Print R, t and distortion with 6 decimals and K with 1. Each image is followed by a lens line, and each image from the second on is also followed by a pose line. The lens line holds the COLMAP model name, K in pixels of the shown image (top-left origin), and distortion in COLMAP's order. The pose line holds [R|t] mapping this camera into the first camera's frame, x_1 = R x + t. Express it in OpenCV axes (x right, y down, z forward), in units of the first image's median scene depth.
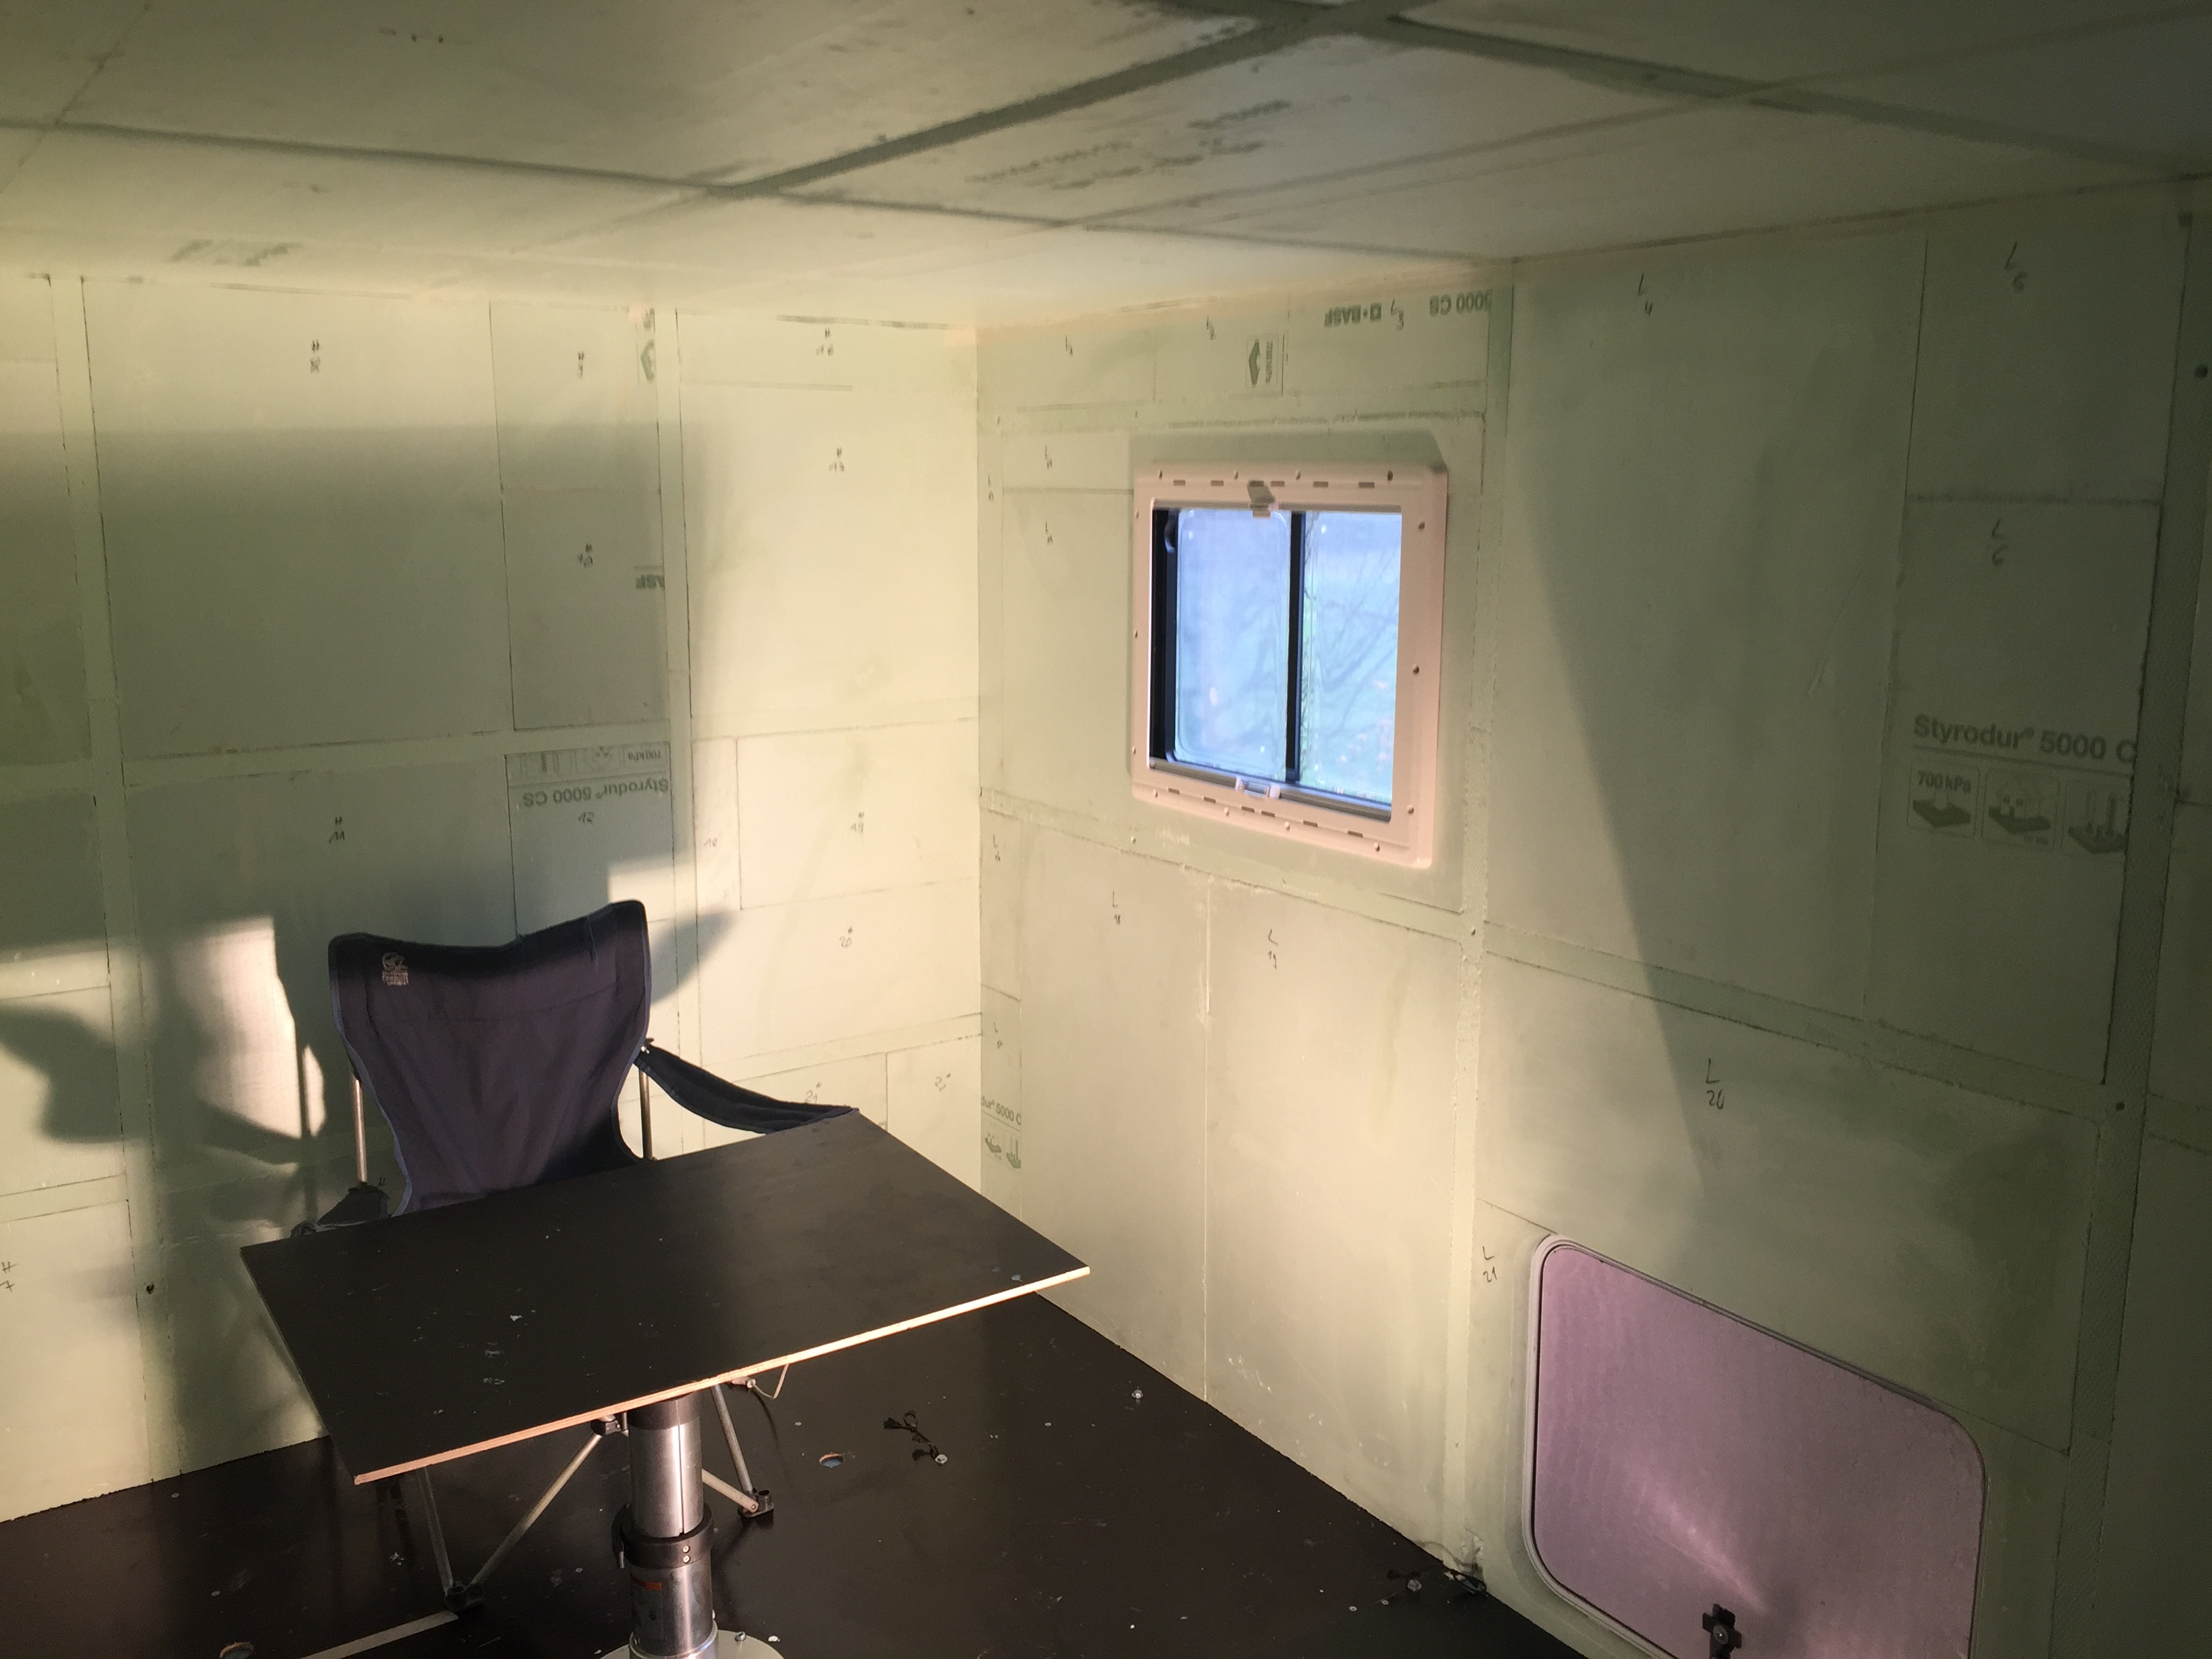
lens RADIAL K [[1894.2, 0, 1114.2], [0, 1894.2, 811.9], [0, 0, 1]] dist [0.061818, -0.068015]
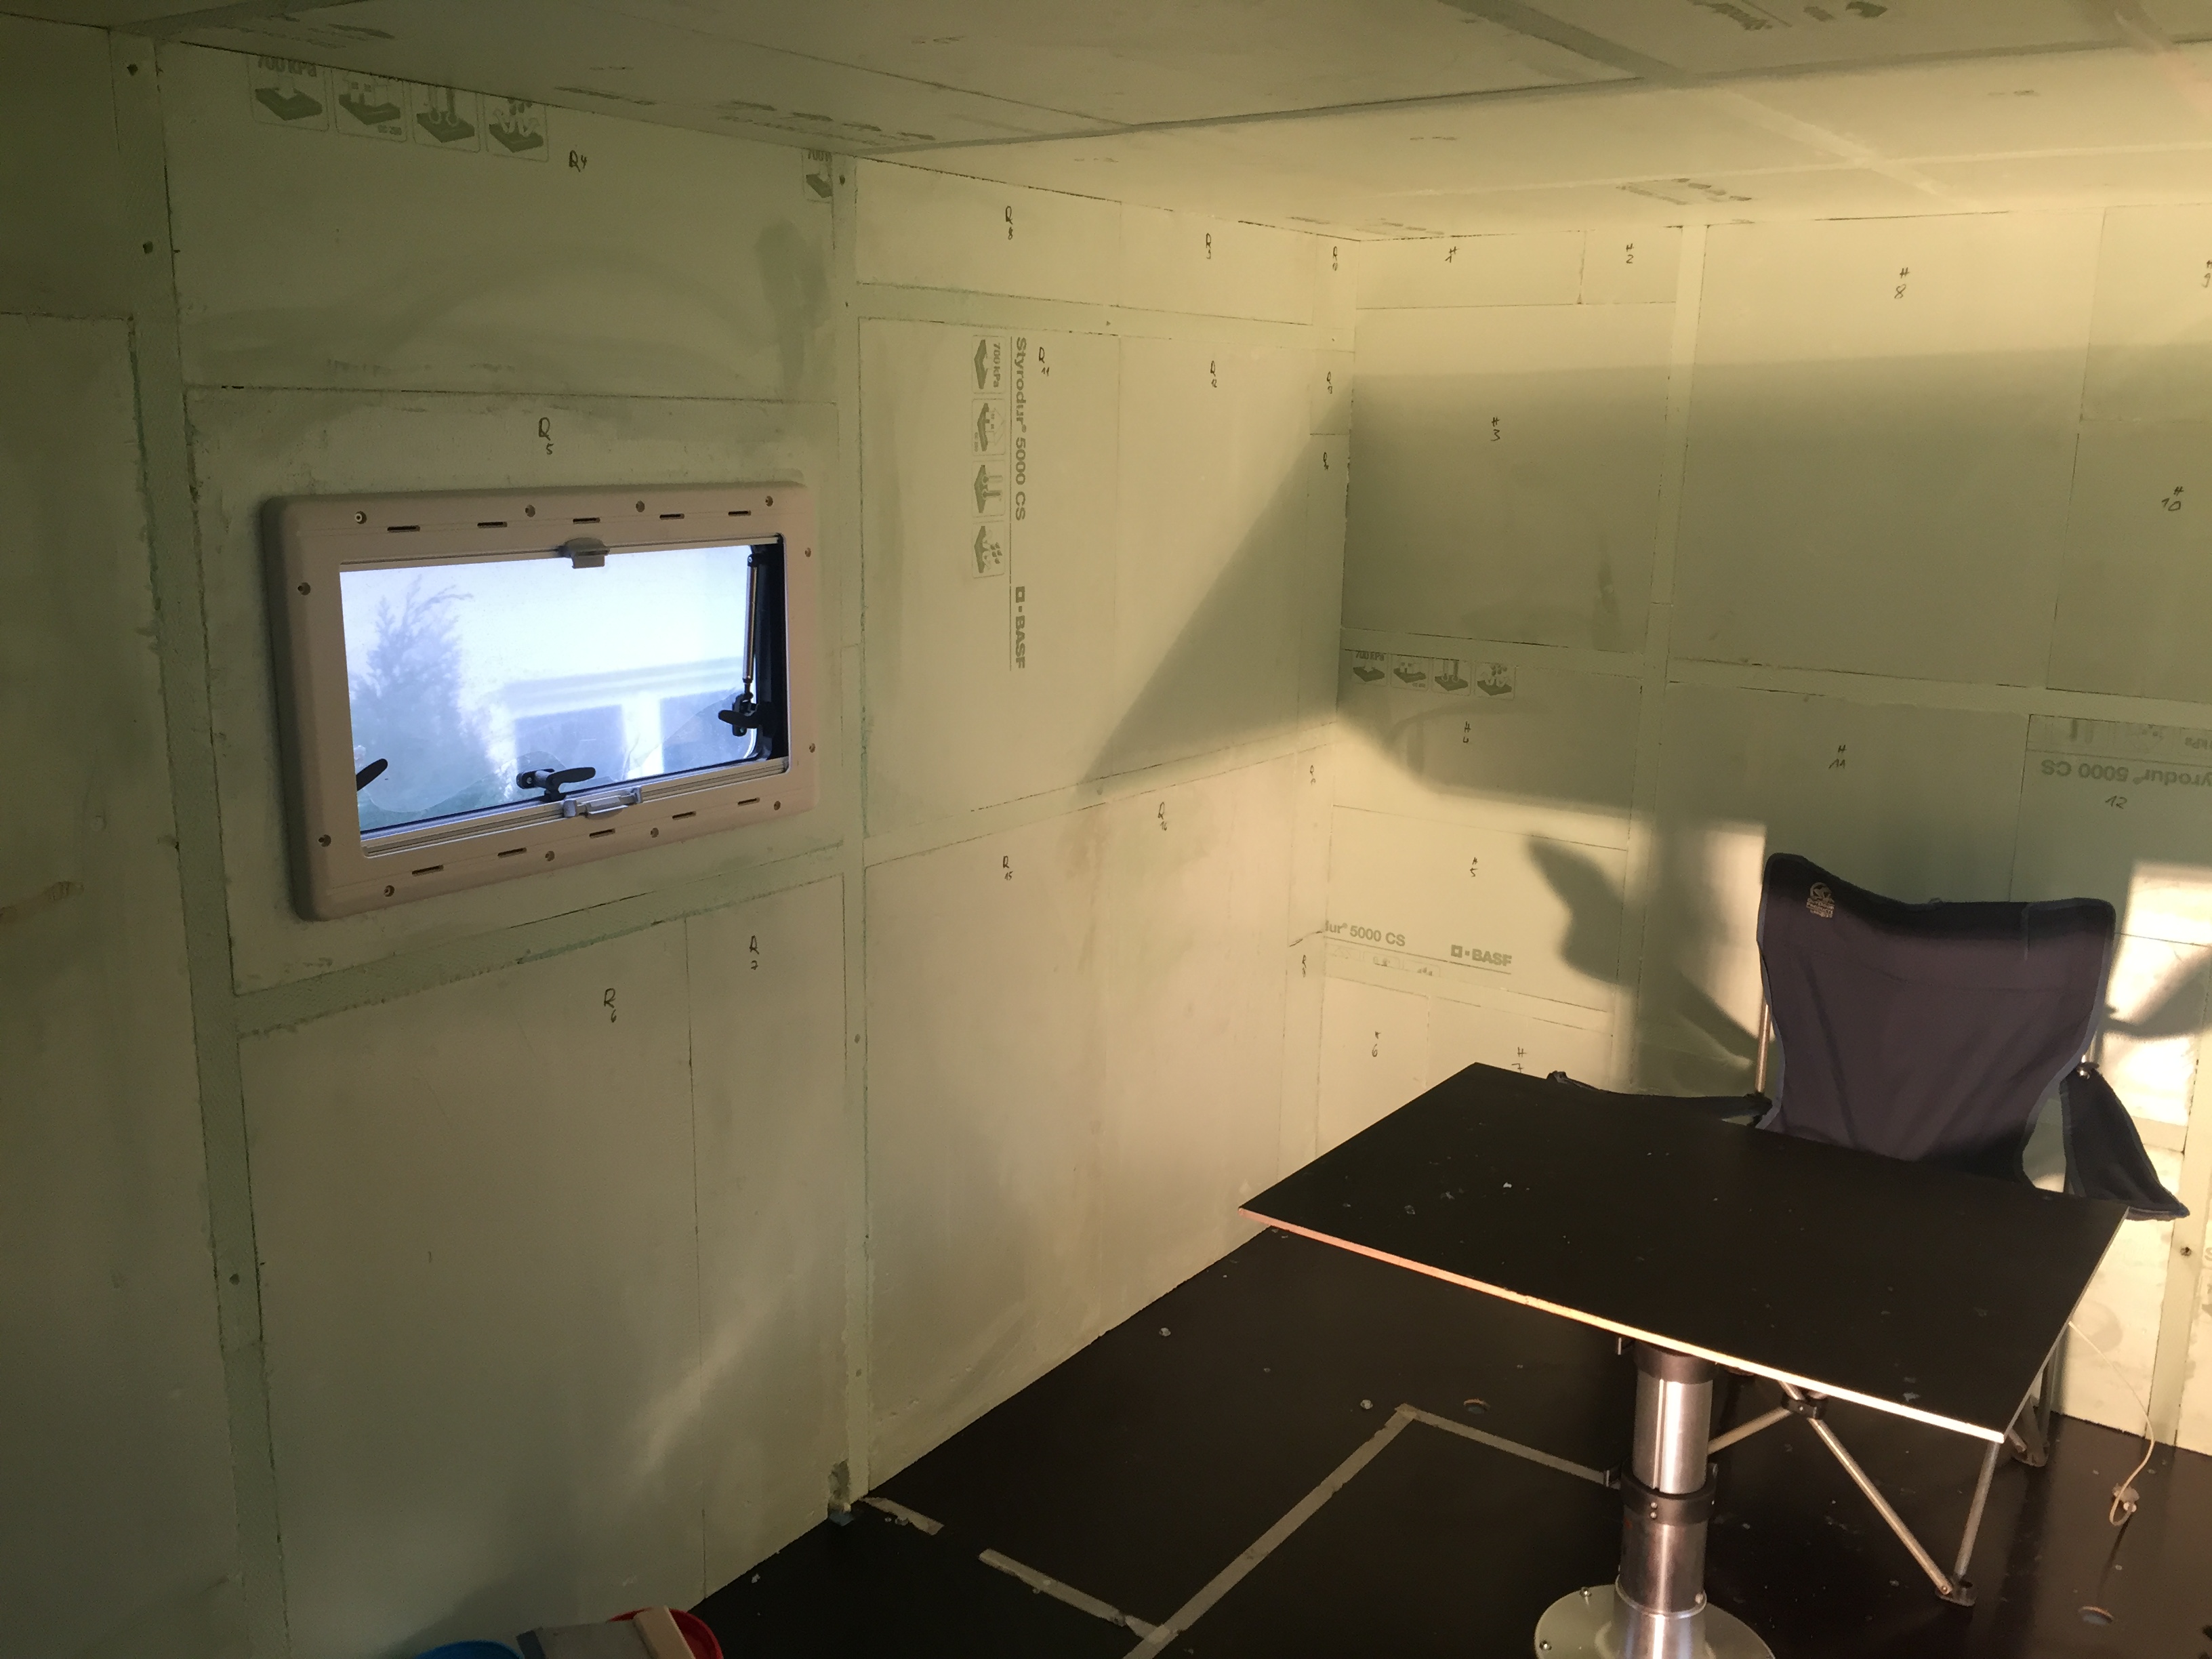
lens RADIAL K [[1894.2, 0, 1114.2], [0, 1894.2, 839.2], [0, 0, 1]] dist [0.061818, -0.068015]
pose [[0.346955, 0.210300, -0.914000, 0.394230], [-0.180624, 0.971276, 0.154913, -0.035665], [0.920324, 0.111342, 0.374974, 0.270418]]
